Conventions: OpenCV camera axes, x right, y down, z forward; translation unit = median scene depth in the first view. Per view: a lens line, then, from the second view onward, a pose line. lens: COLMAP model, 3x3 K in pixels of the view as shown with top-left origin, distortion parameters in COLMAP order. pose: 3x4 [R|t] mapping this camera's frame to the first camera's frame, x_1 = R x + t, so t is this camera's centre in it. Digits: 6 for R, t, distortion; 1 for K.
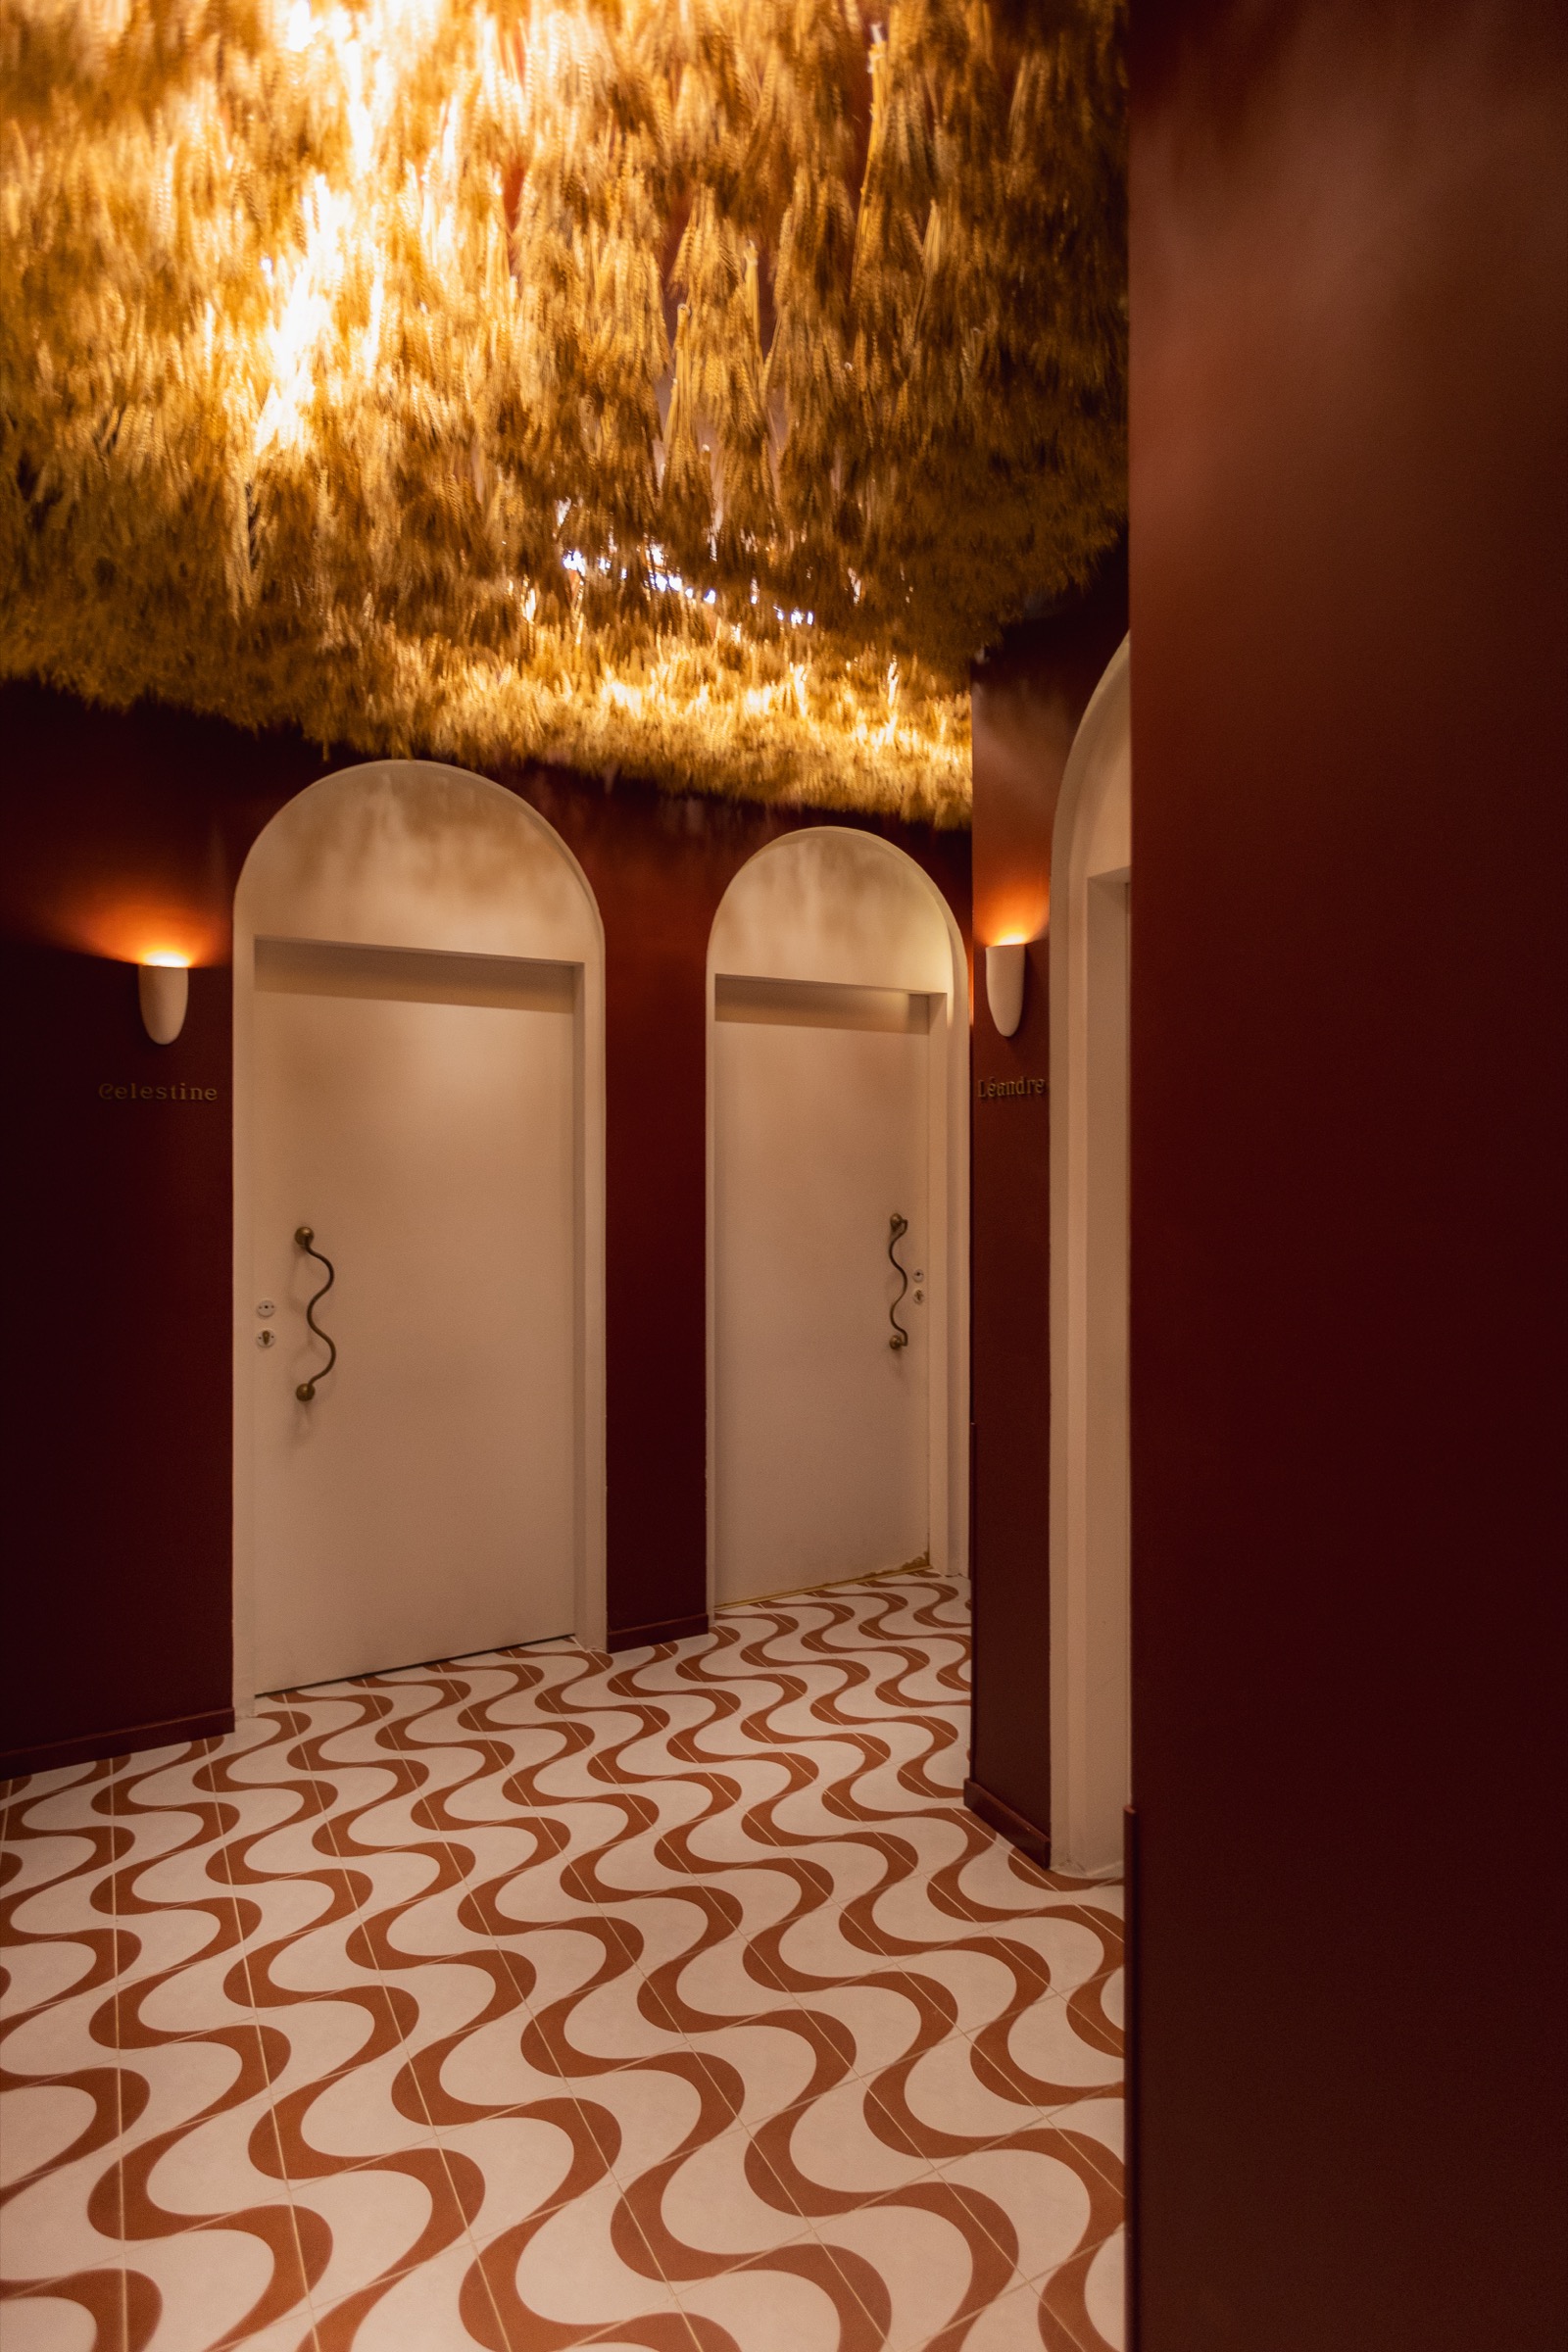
lens RADIAL K [[1168.8, 0, 785.8], [0, 1168.8, 1208.4], [0, 0, 1]] dist [-0.008382, 0.000149]
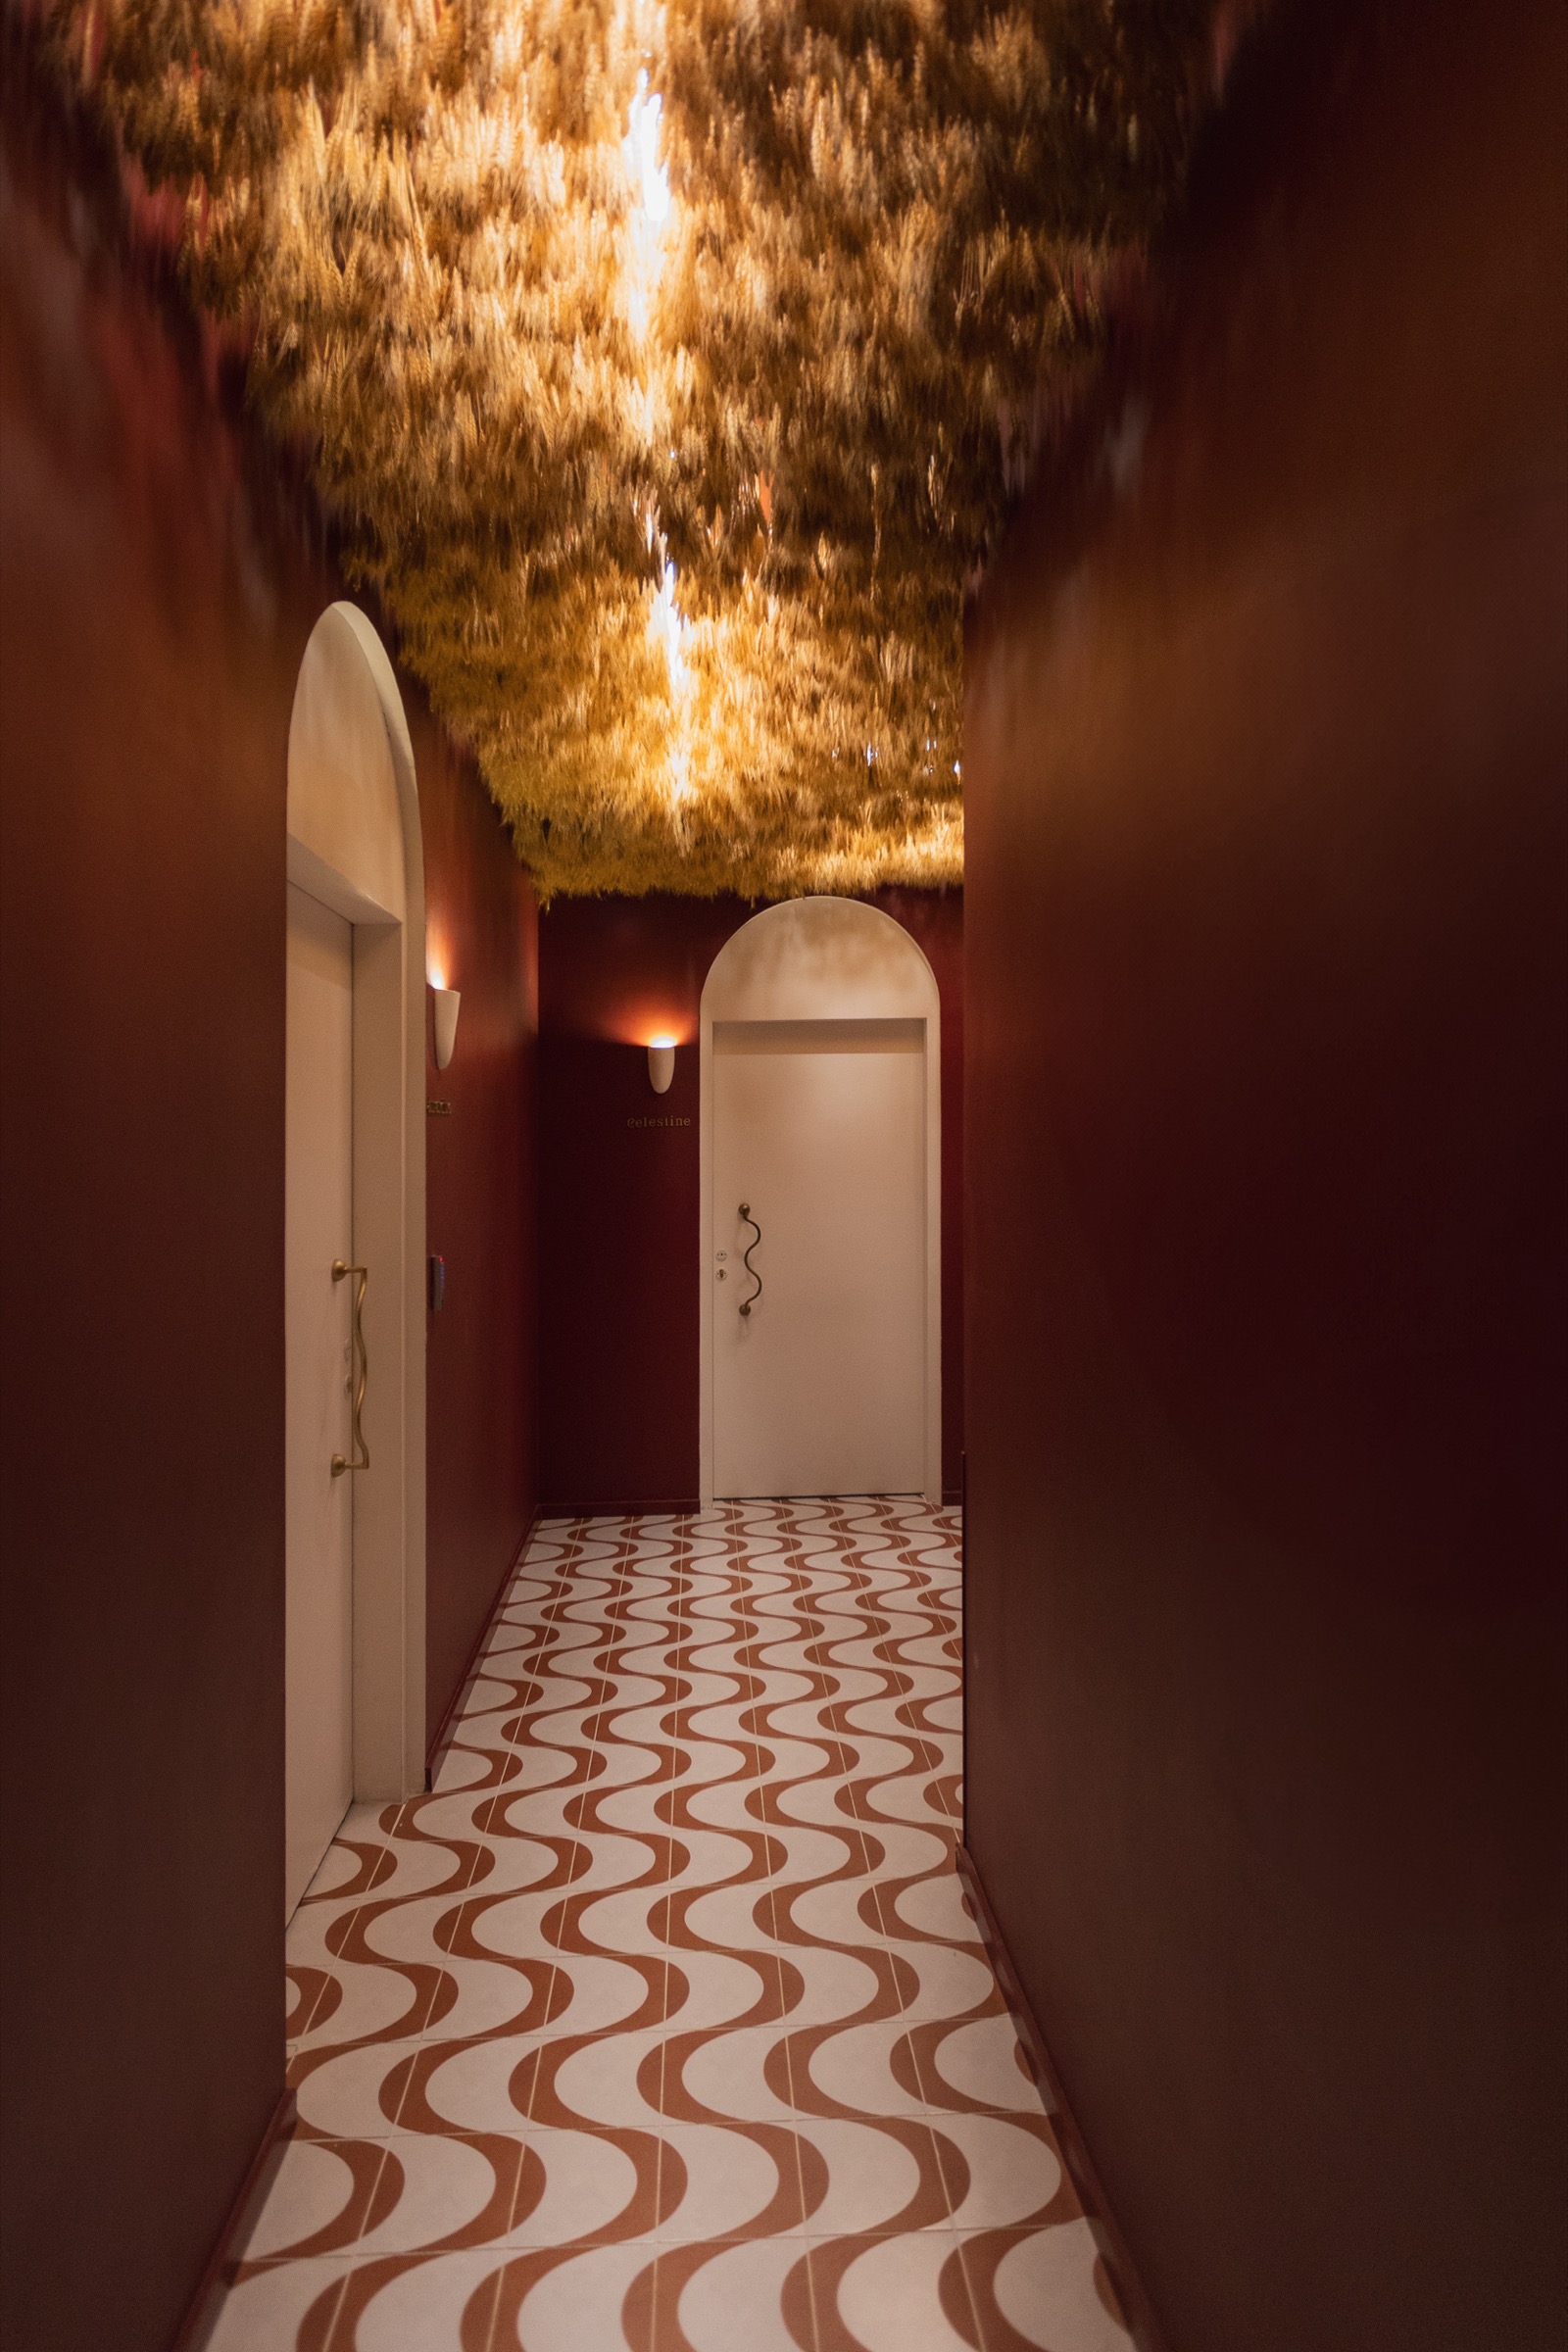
lens RADIAL K [[1104.9, 0, 784.0], [0, 1104.9, 1176.0], [0, 0, 1]] dist [0.001109, 0.000094]
pose [[0.906891, -0.013245, -0.421156, 0.267439], [0.005263, 0.999784, -0.020110, 0.009108], [0.421331, 0.016021, 0.906765, -0.329657]]
